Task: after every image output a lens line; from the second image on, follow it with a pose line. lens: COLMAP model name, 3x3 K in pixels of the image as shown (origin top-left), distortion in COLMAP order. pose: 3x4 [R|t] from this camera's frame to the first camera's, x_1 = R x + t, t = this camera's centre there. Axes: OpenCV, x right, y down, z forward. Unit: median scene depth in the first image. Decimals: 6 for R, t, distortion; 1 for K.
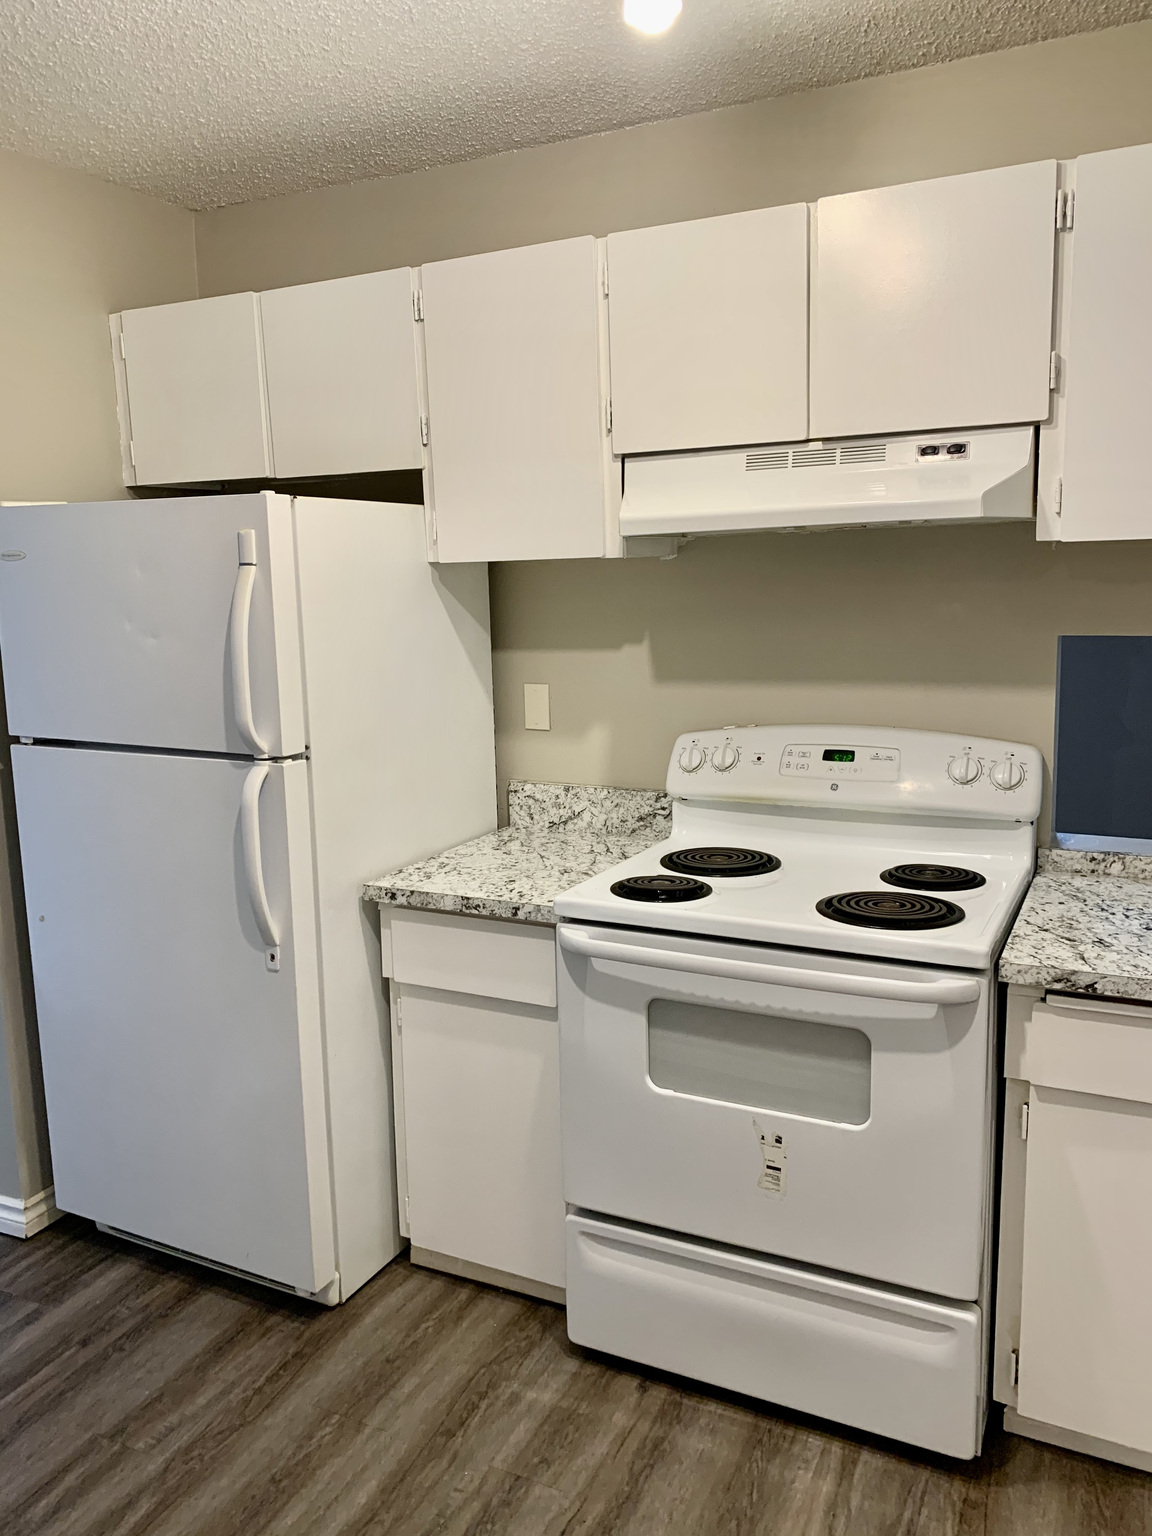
lens RADIAL K [[1157.1, 0, 576.0], [0, 1157.1, 768.0], [0, 0, 1]] dist [0.001373, -0.001182]
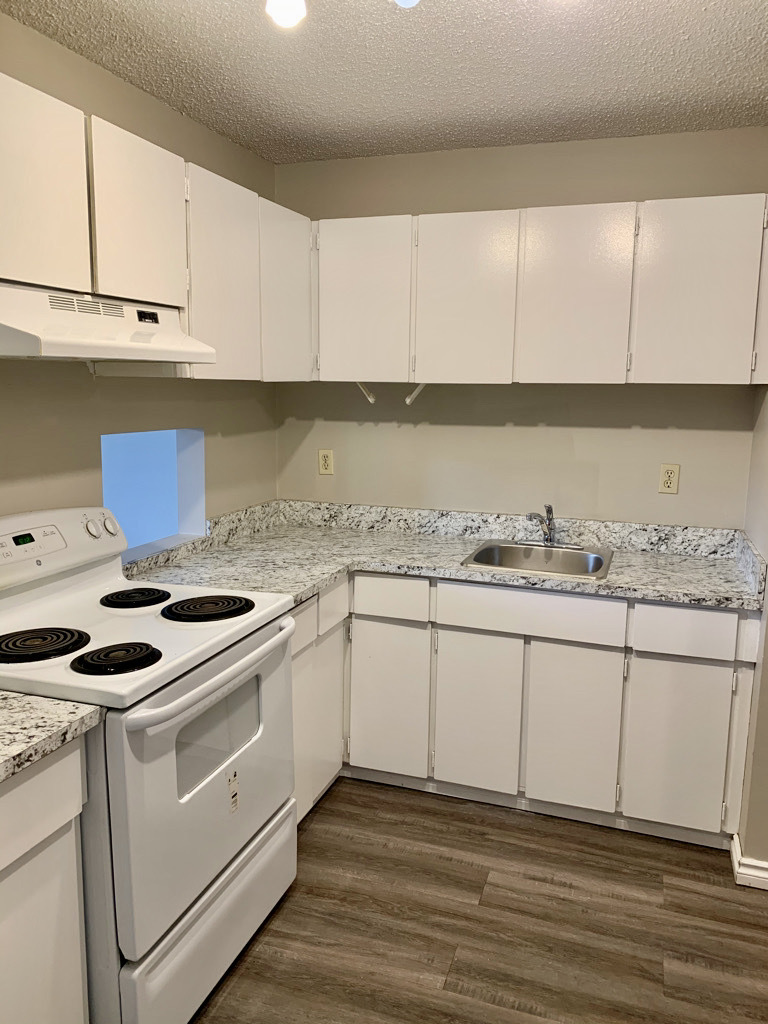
lens RADIAL K [[781.0, 0, 384.0], [0, 781.0, 512.0], [0, 0, 1]] dist [0.032989, -0.000112]
pose [[-0.131407, -0.138060, 0.981668, -0.744455], [0.147294, 0.976544, 0.157056, -0.131798], [-0.980325, 0.165232, -0.107990, 0.805577]]
